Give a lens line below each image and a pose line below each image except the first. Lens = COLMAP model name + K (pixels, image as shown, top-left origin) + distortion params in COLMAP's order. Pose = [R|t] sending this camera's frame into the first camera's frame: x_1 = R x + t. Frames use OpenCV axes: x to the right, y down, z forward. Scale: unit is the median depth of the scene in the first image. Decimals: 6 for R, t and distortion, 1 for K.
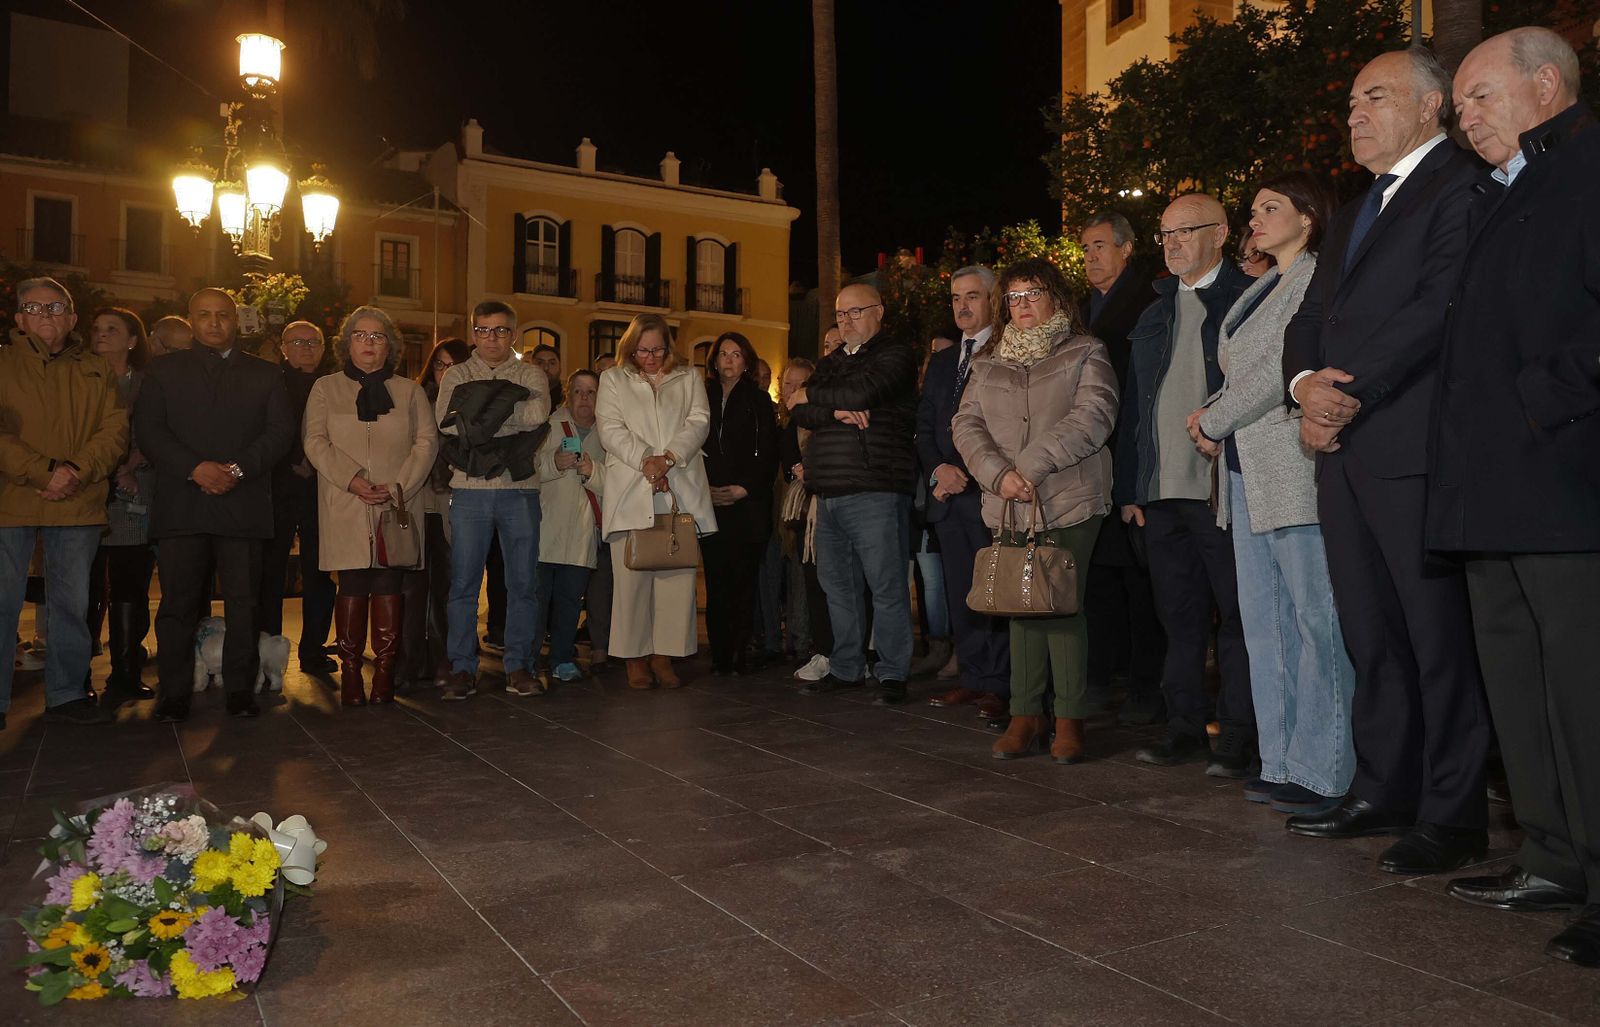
lens RADIAL K [[1214.4, 0, 791.2], [0, 1214.4, 505.0], [0, 0, 1]] dist [0.011968, 0.000778]
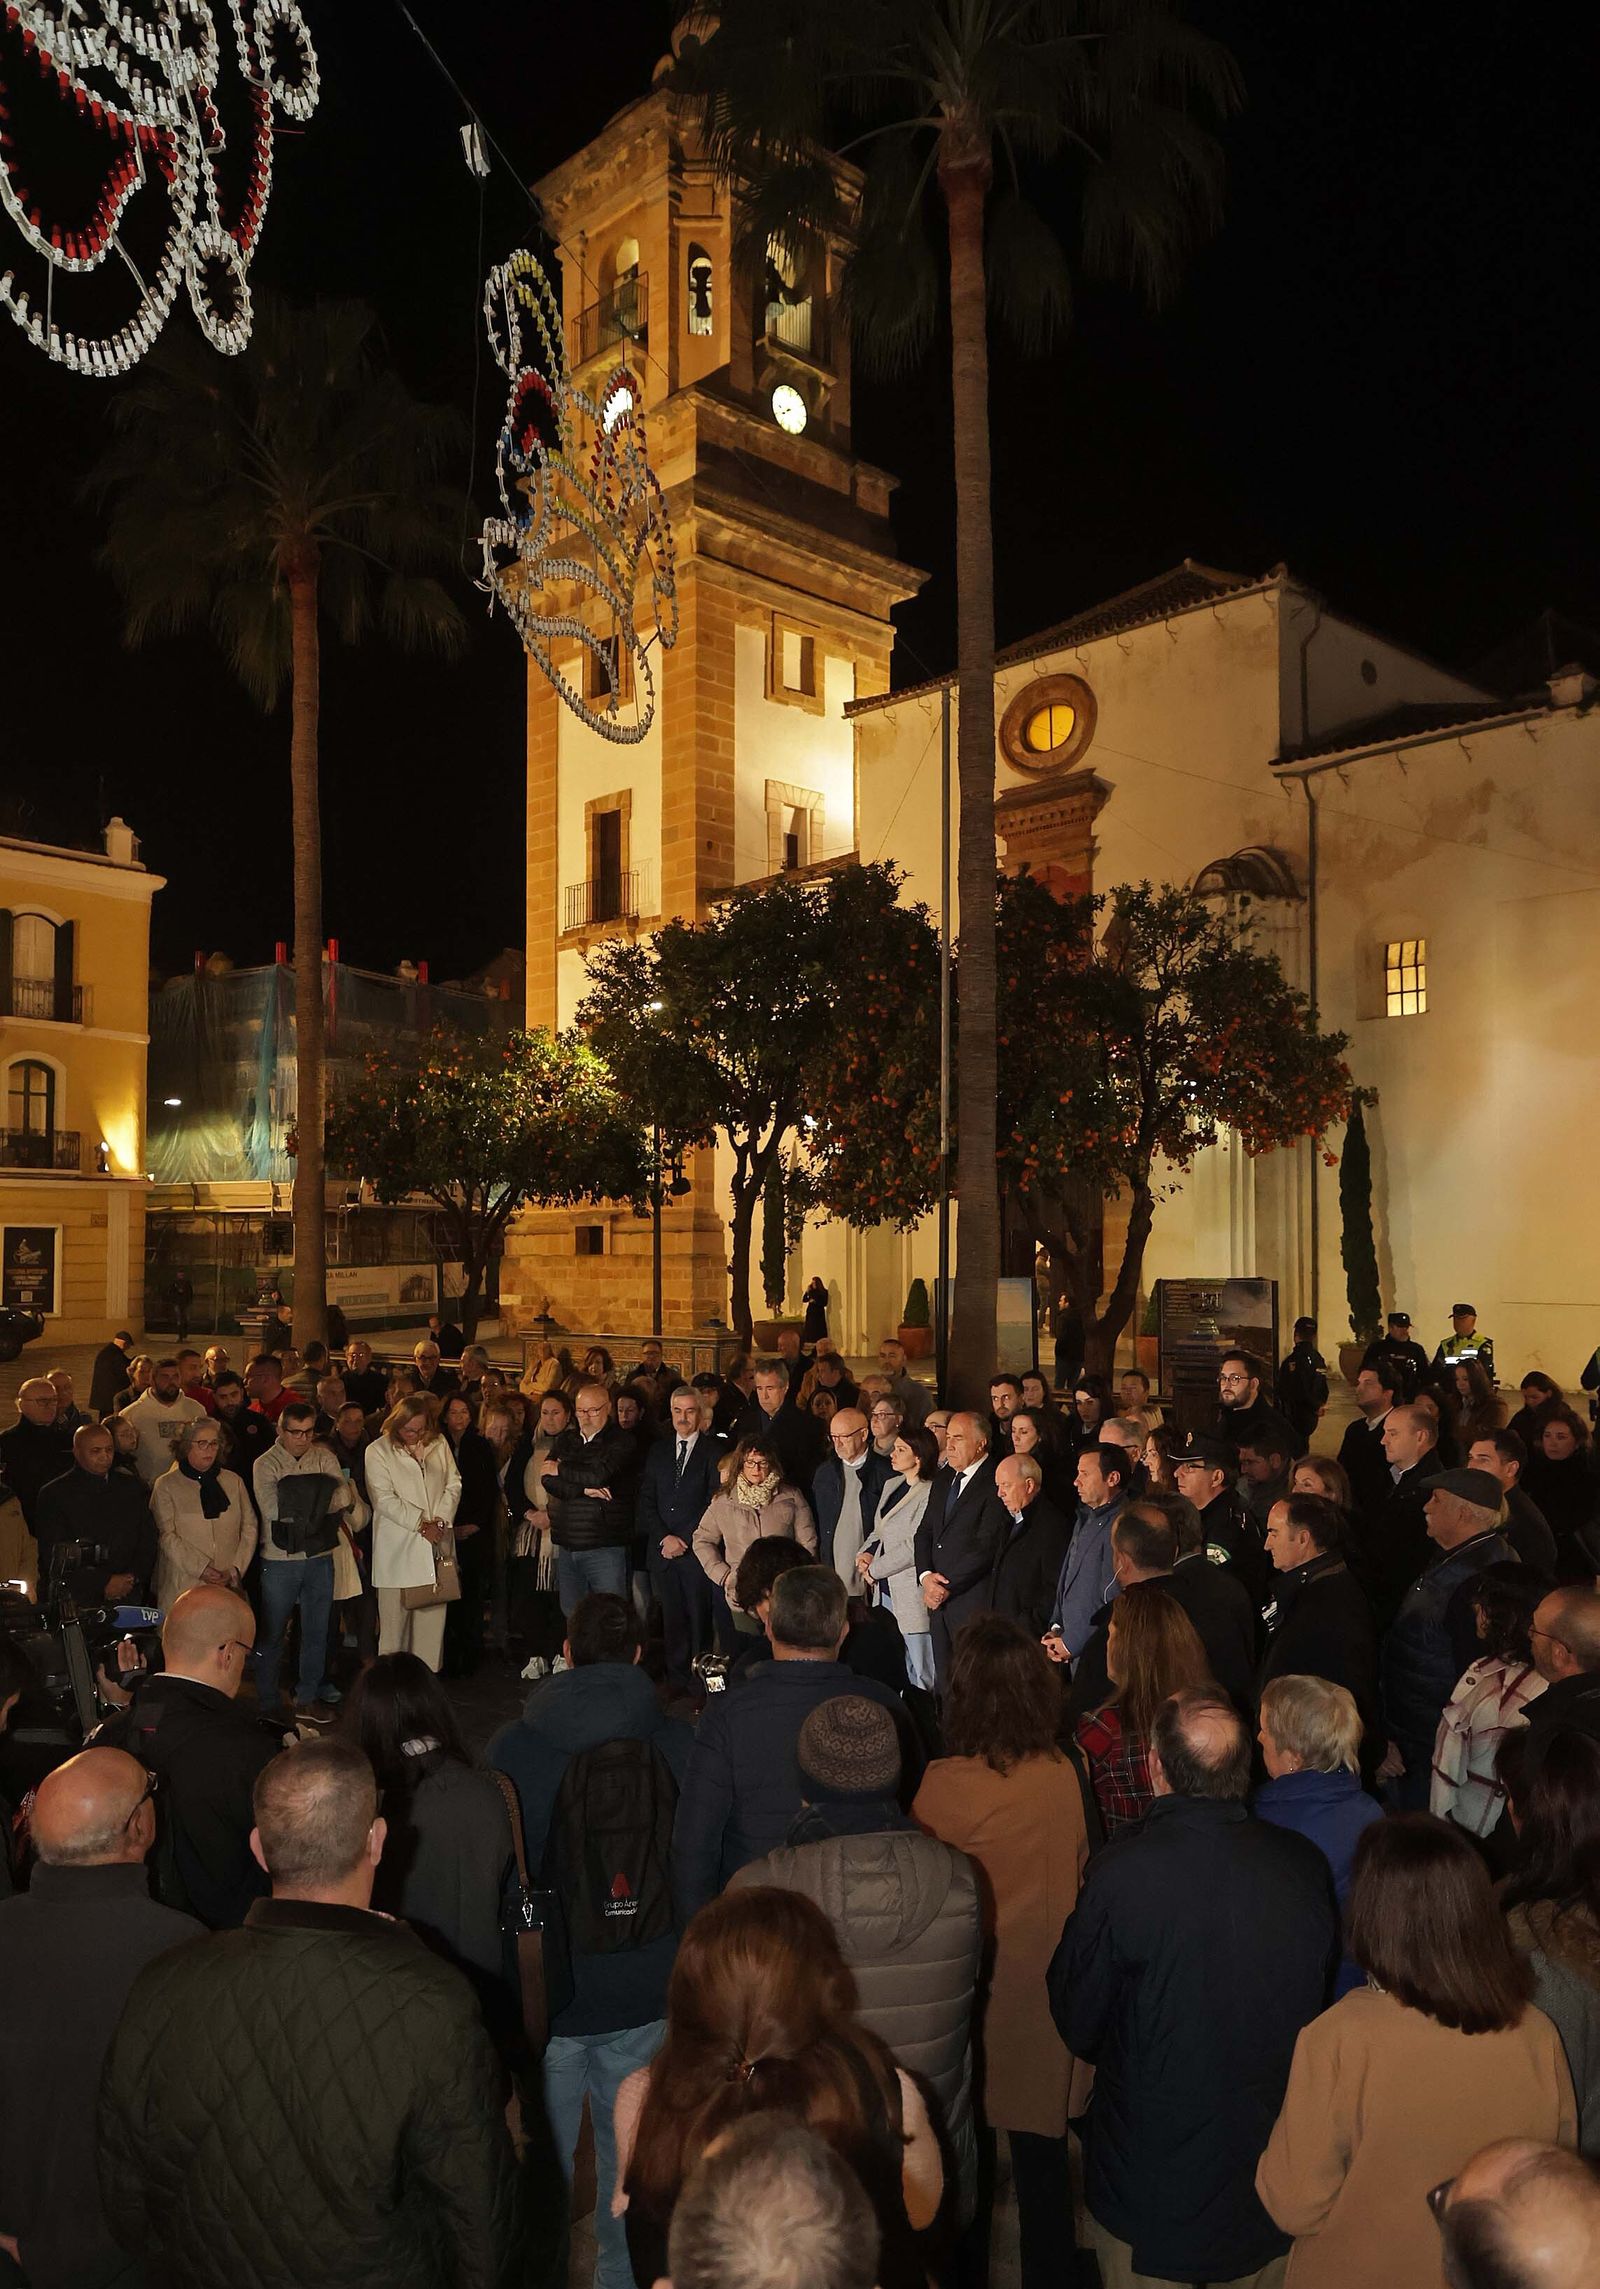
lens RADIAL K [[1838.1, 0, 821.0], [0, 1838.1, 1200.7], [0, 0, 1]] dist [0.013059, -0.037739]
pose [[0.909447, 0.001240, 0.415818, -0.547069], [-0.007746, 0.999873, 0.013960, -0.409332], [-0.415748, -0.015917, 0.909341, -0.923041]]
